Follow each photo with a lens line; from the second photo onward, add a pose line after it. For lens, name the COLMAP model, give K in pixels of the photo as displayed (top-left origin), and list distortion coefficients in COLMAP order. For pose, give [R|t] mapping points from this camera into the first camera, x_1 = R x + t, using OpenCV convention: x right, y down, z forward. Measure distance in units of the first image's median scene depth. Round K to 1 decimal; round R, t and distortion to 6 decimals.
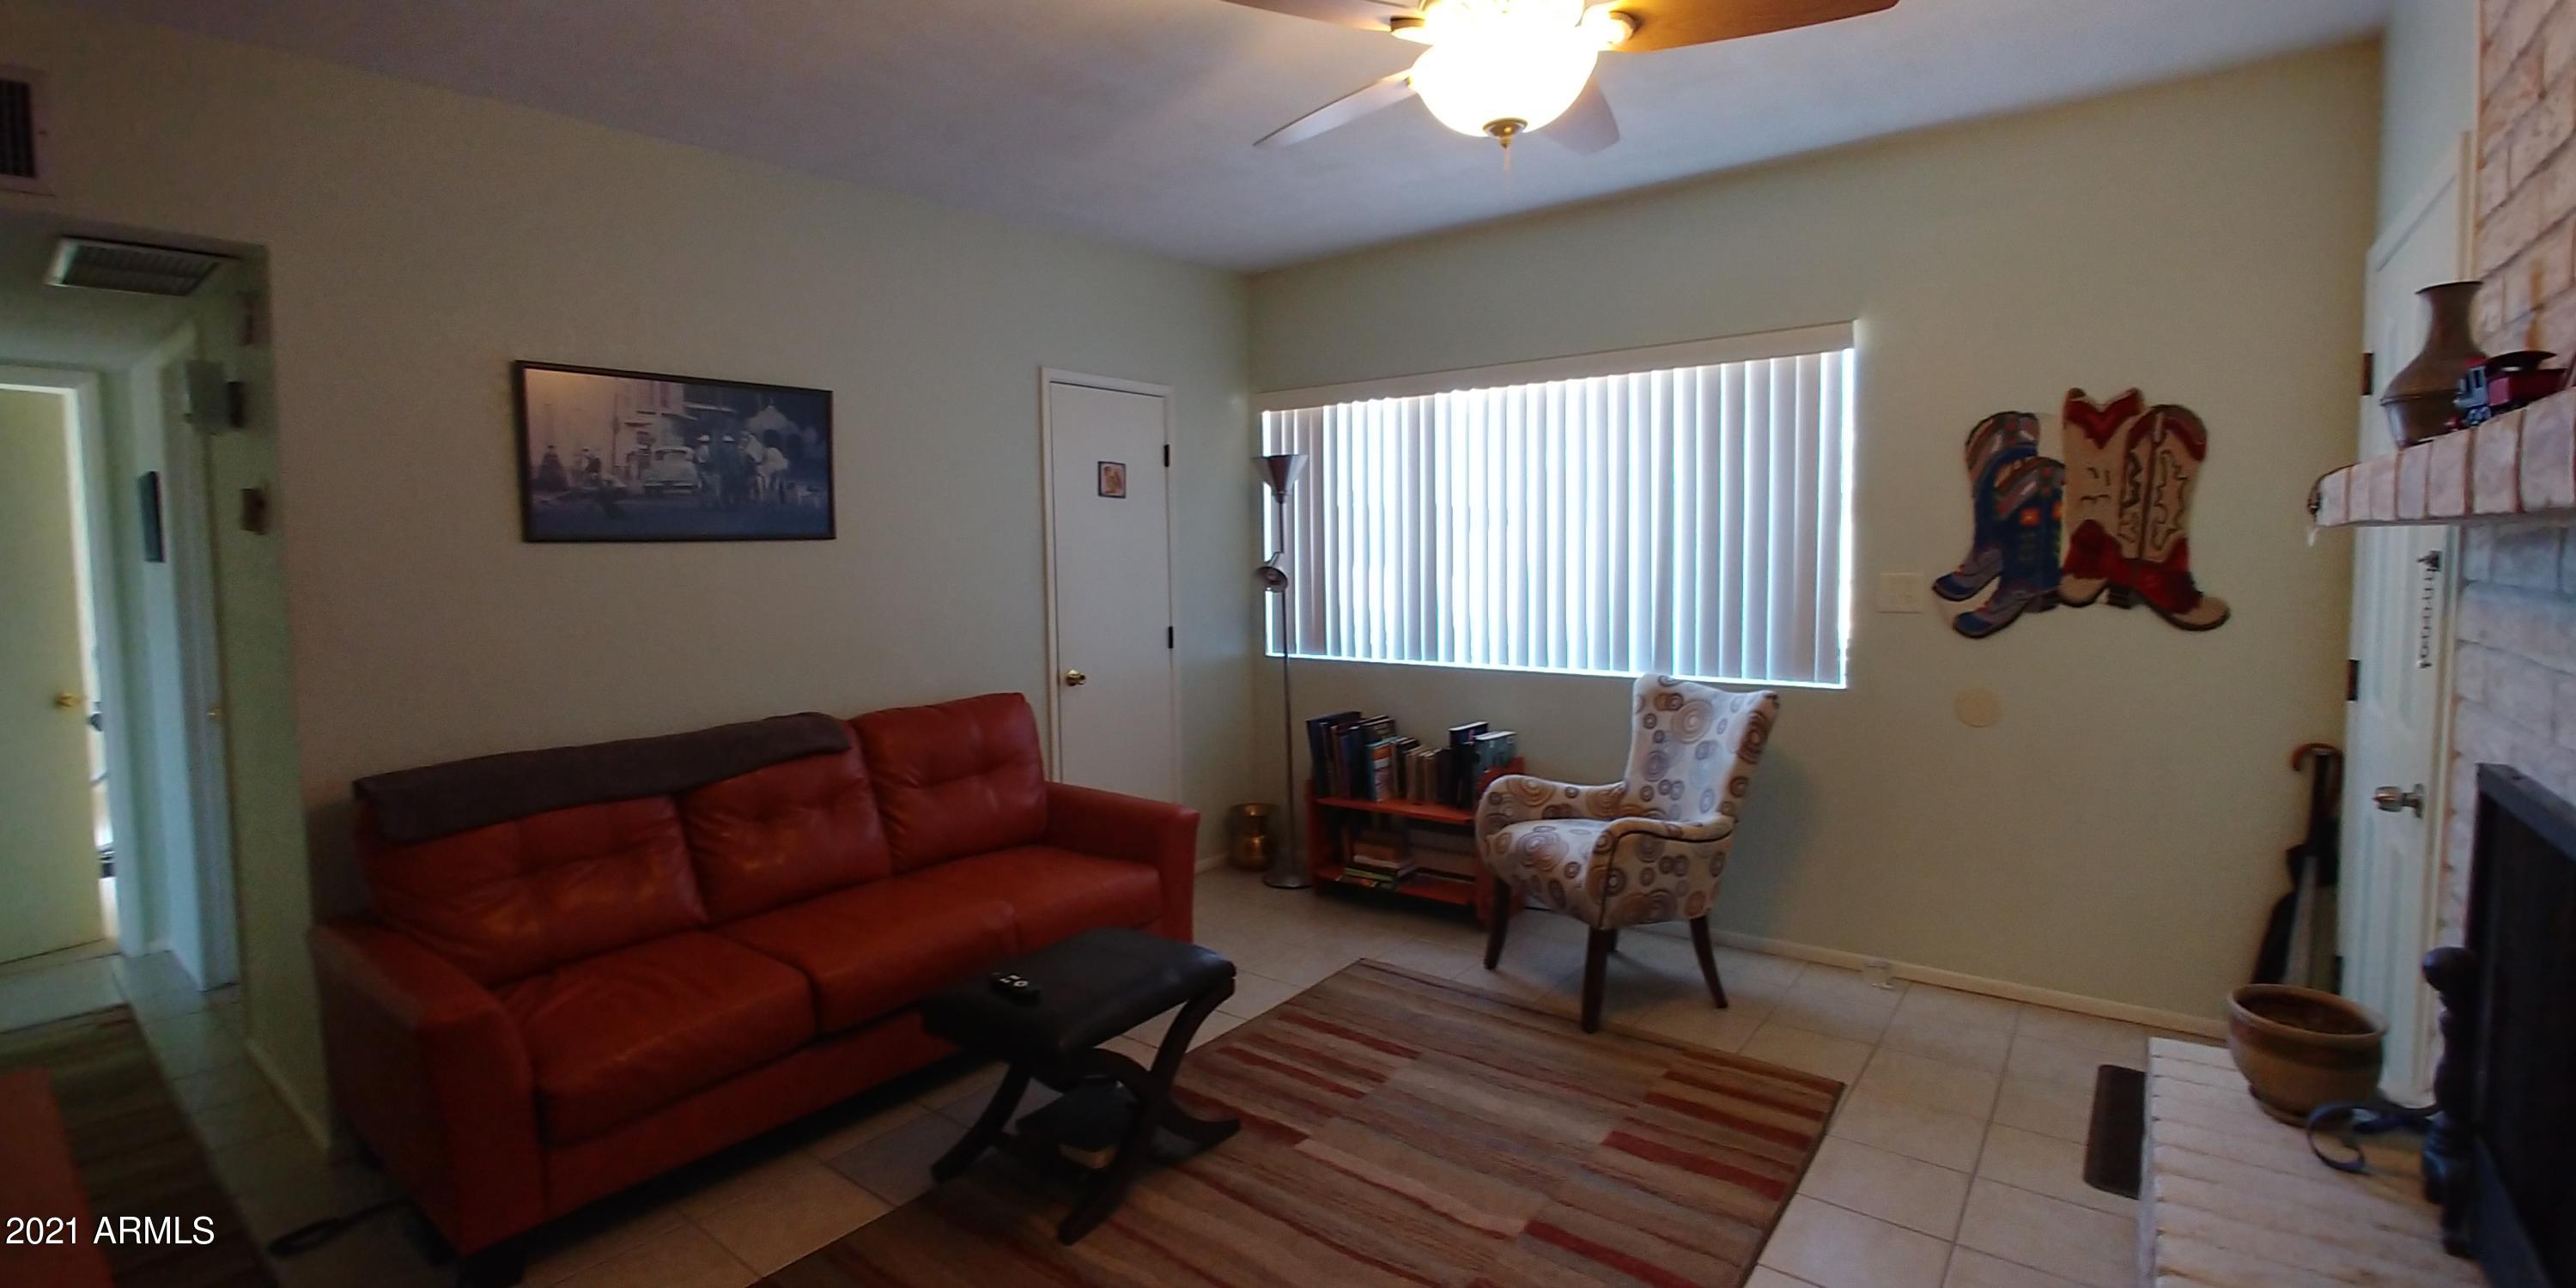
lens RADIAL K [[1138.4, 0, 1276.5], [0, 1138.4, 632.1], [0, 0, 1]] dist [-0.005483, -0.000312]
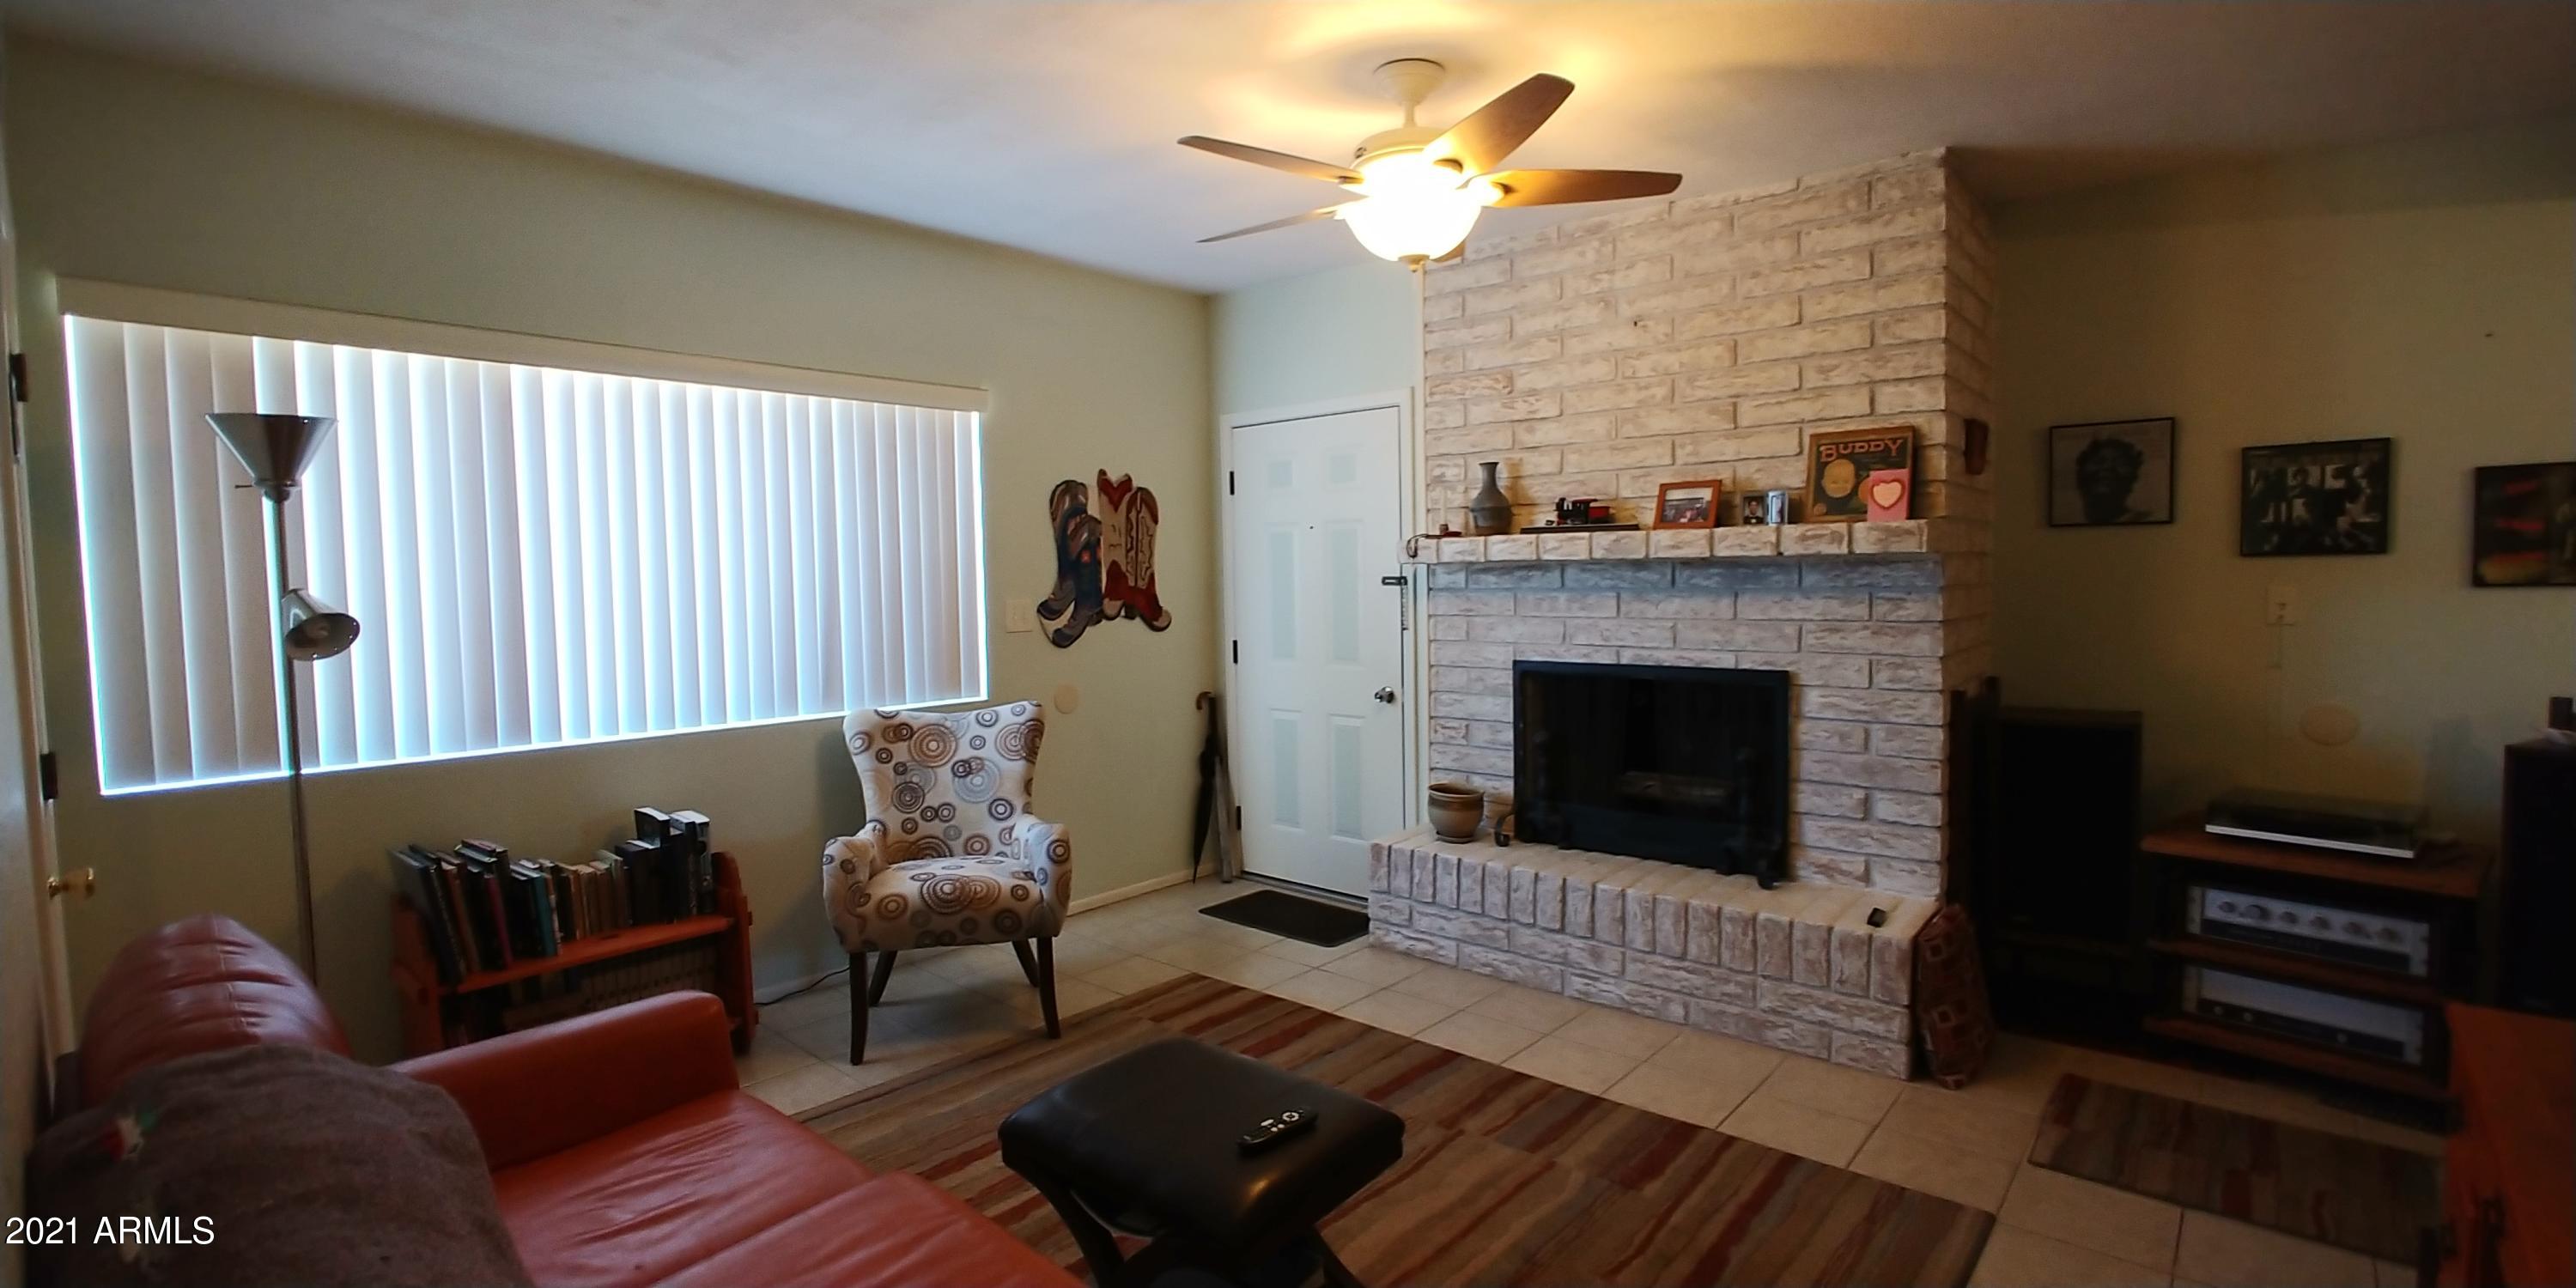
lens RADIAL K [[1138.4, 0, 1277.0], [0, 1138.4, 637.2], [0, 0, 1]] dist [-0.005483, -0.000312]
pose [[0.076811, -0.044053, 0.996072, -0.718196], [0.087836, 0.995438, 0.037251, -0.035453], [-0.993169, 0.084630, 0.080330, 0.665761]]
